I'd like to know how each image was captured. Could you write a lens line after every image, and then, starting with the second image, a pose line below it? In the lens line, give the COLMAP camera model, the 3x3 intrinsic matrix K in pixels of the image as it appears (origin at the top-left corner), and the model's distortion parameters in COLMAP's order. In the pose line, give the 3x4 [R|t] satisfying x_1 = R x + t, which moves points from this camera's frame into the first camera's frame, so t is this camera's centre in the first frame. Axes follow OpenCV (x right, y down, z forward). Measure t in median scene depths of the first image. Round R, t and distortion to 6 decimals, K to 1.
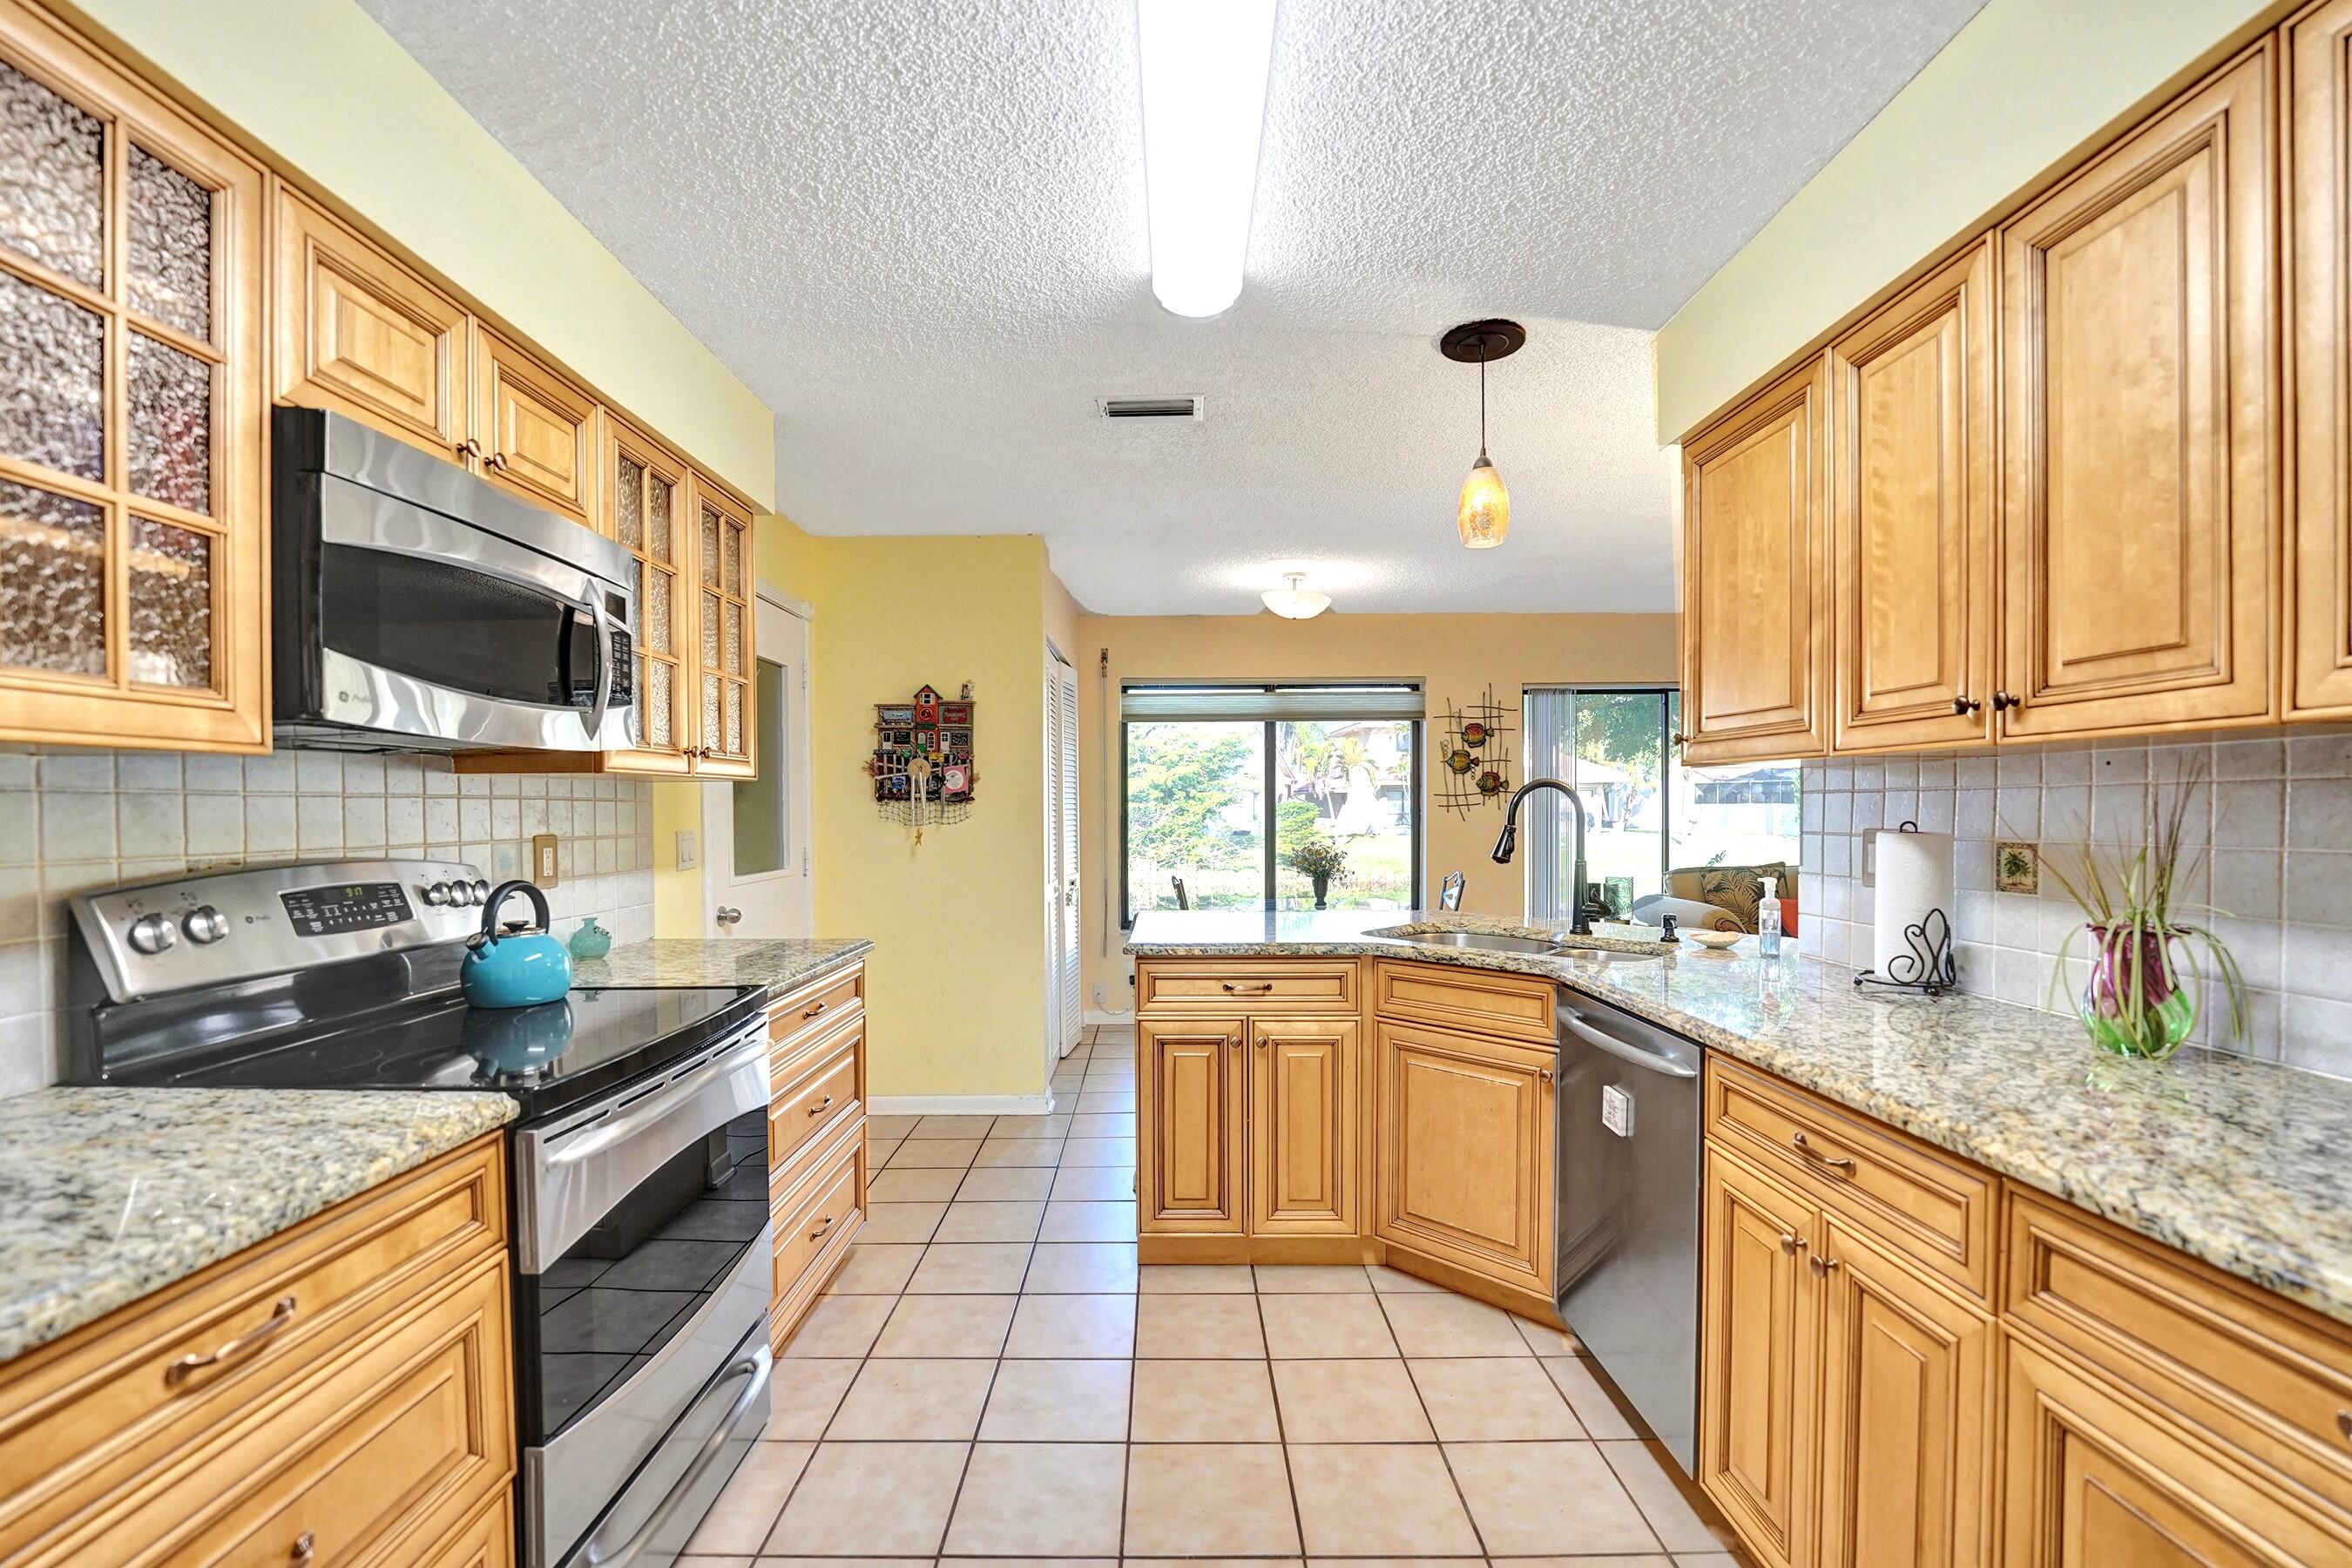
lens RADIAL K [[1000.0, 0, 1166.6], [0, 1000.0, 824.7], [0, 0, 1]] dist [-0.024094, 0.000507]
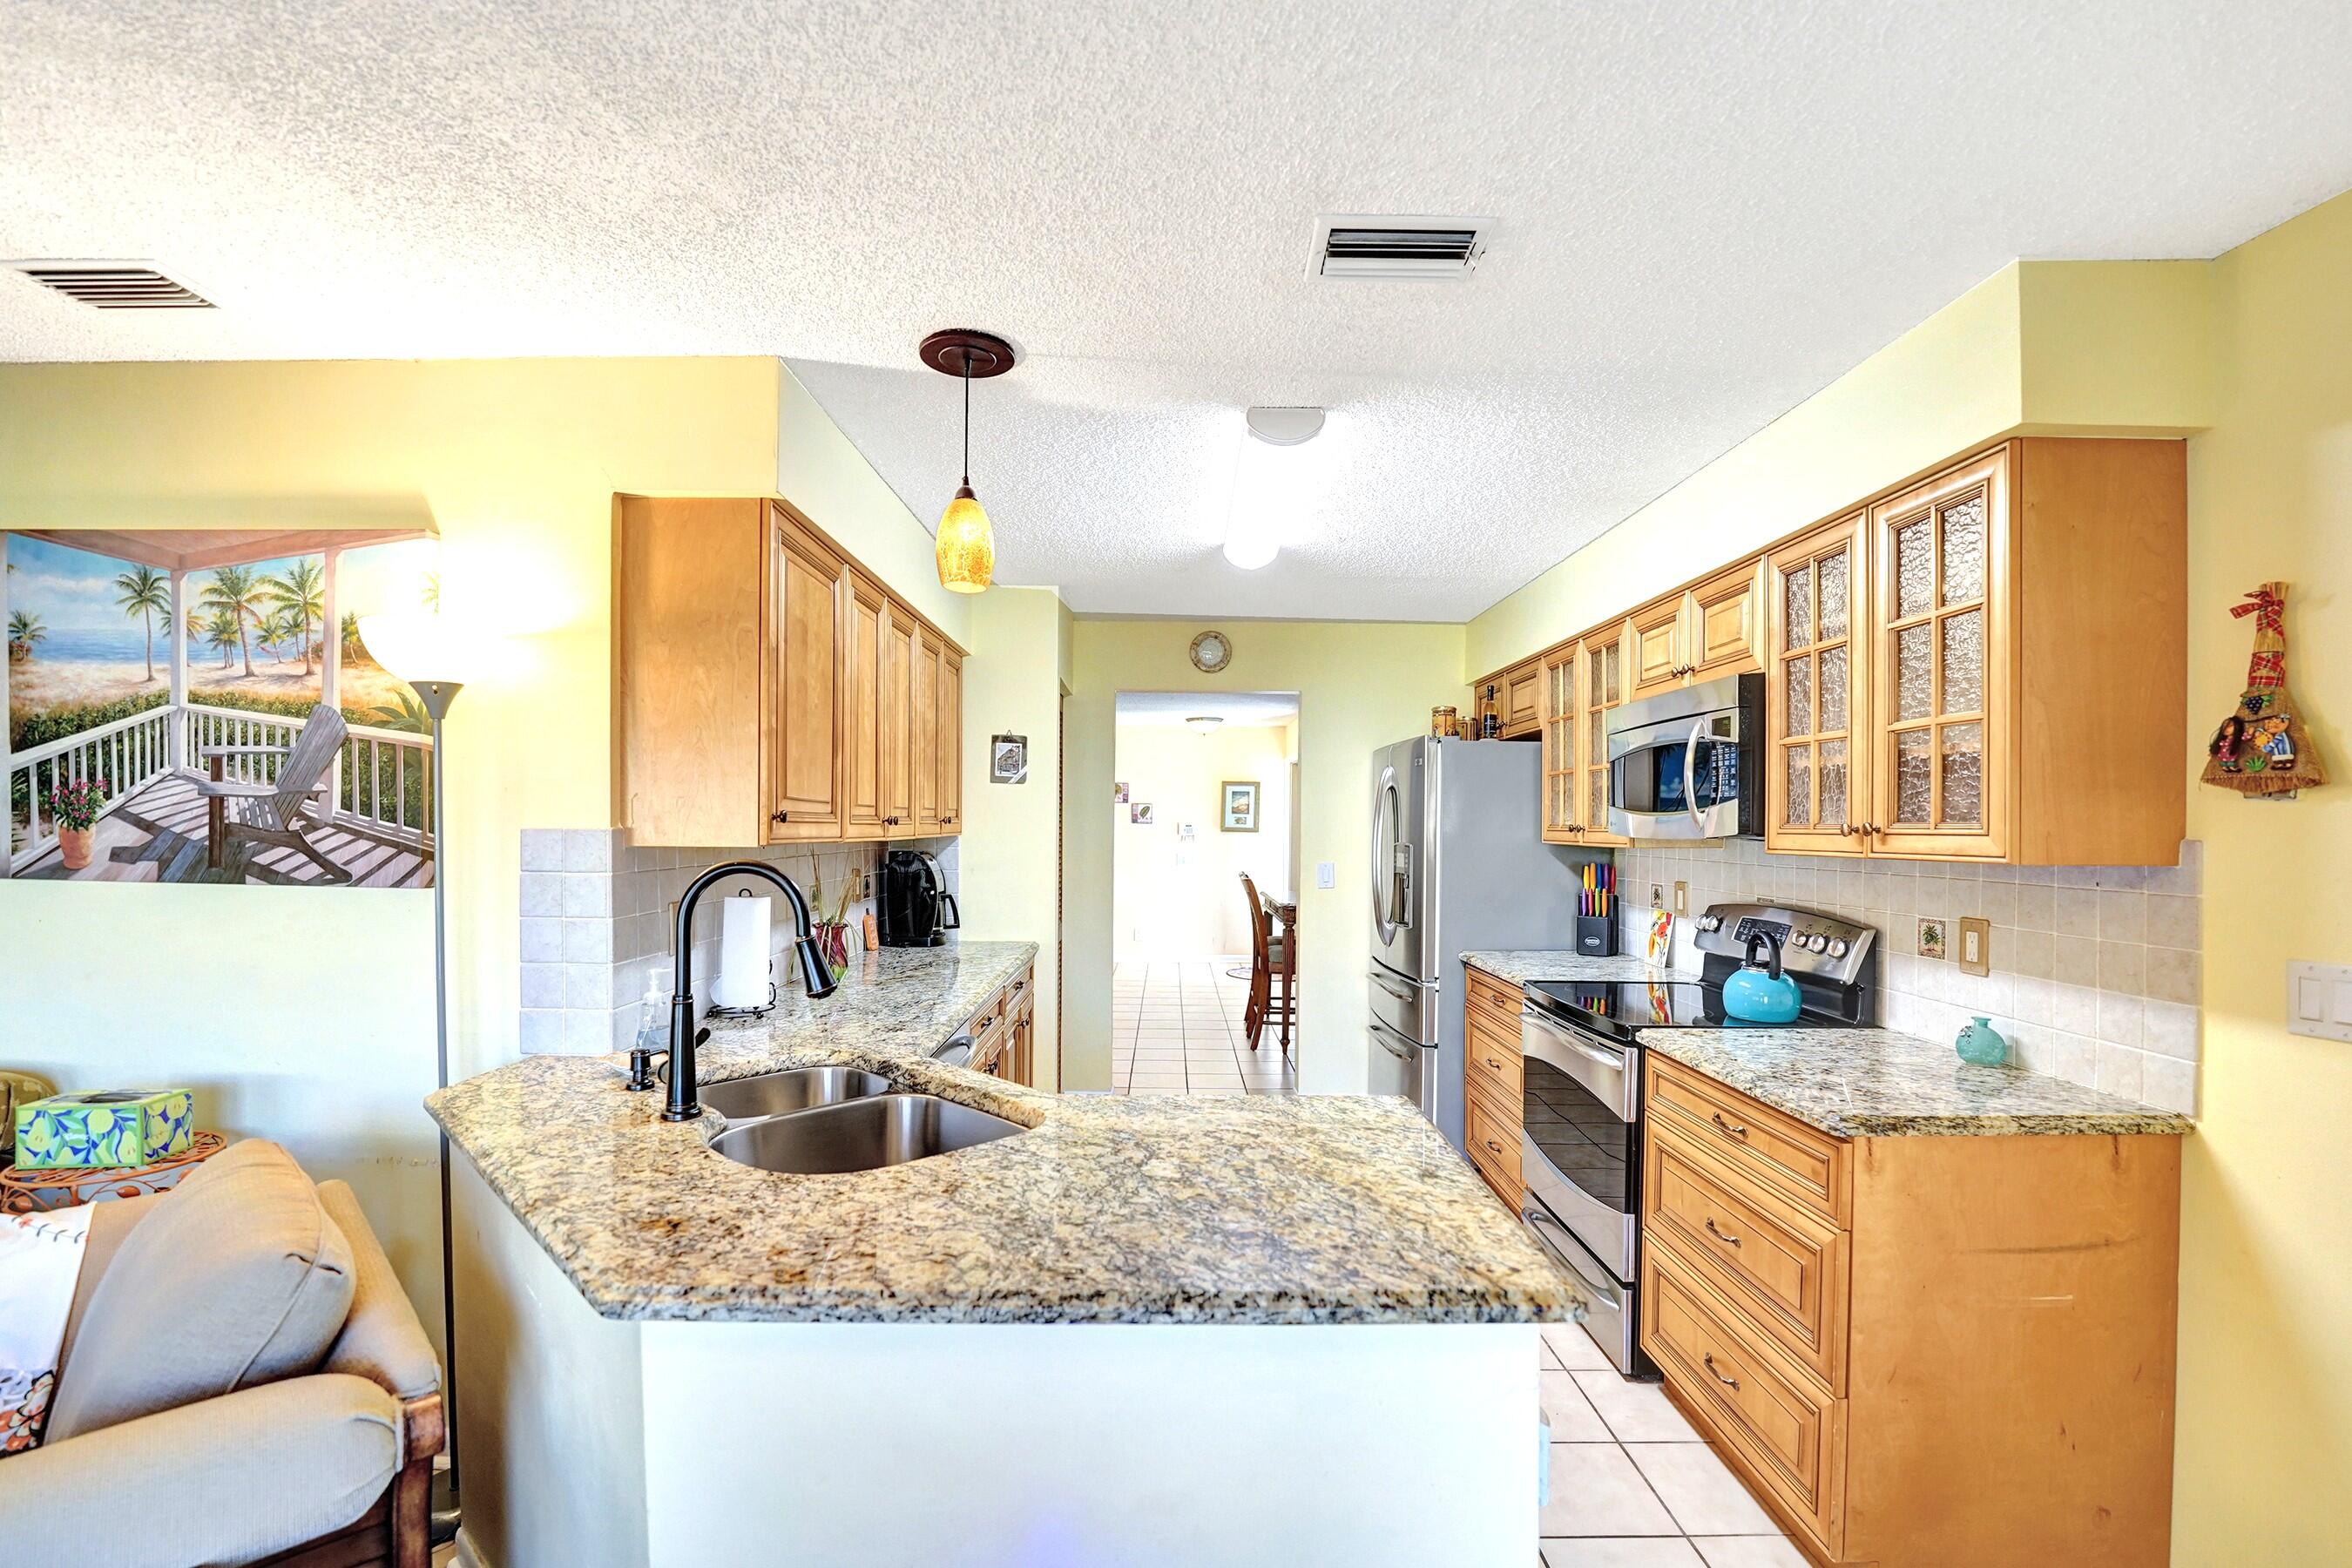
lens RADIAL K [[1012.5, 0, 1169.5], [0, 1012.5, 829.4], [0, 0, 1]] dist [-0.023084, 0.000456]
pose [[-0.999991, -0.000894, -0.004103, 0.177235], [-0.000983, 0.999759, 0.021919, -0.111308], [0.004083, 0.021923, -0.999751, 2.298068]]
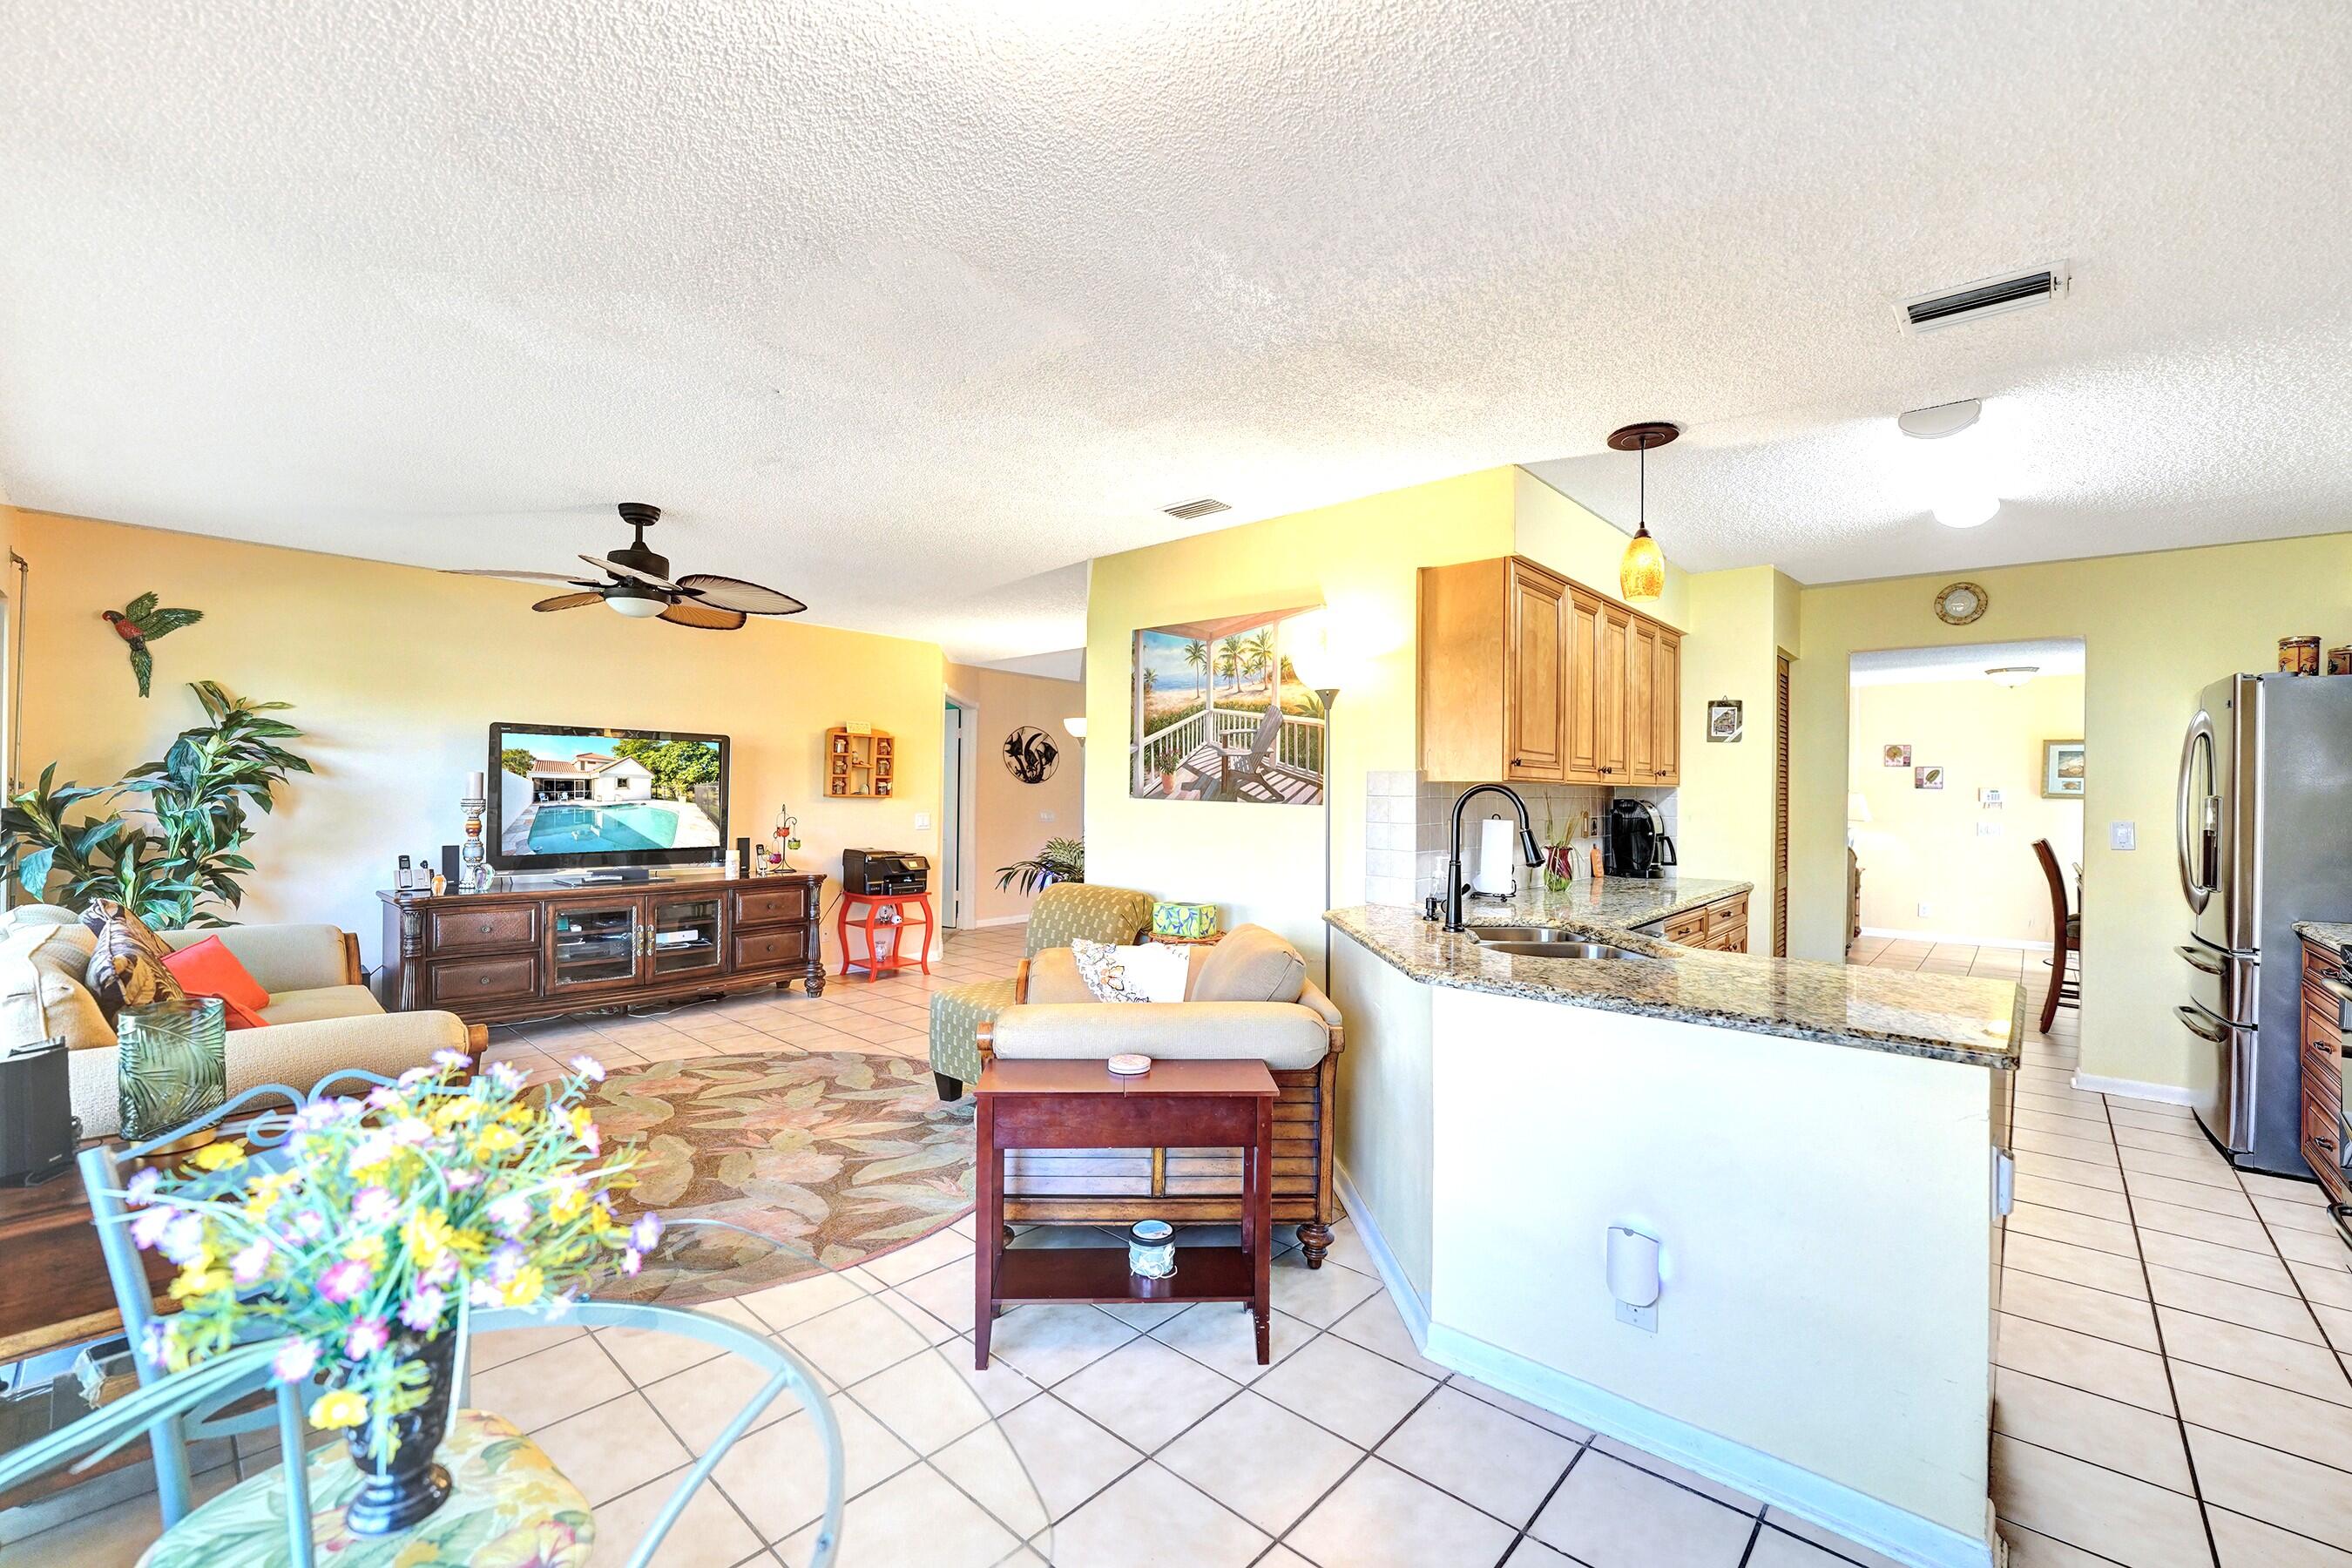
lens RADIAL K [[957.6, 0, 1169.5], [0, 957.6, 782.0], [0, 0, 1]] dist [-0.026853, -0.000017]
pose [[-0.737828, 0.002294, 0.674985, -0.055386], [0.002970, 0.999996, -0.000152, -0.067871], [-0.674982, 0.001893, -0.737832, 2.772512]]
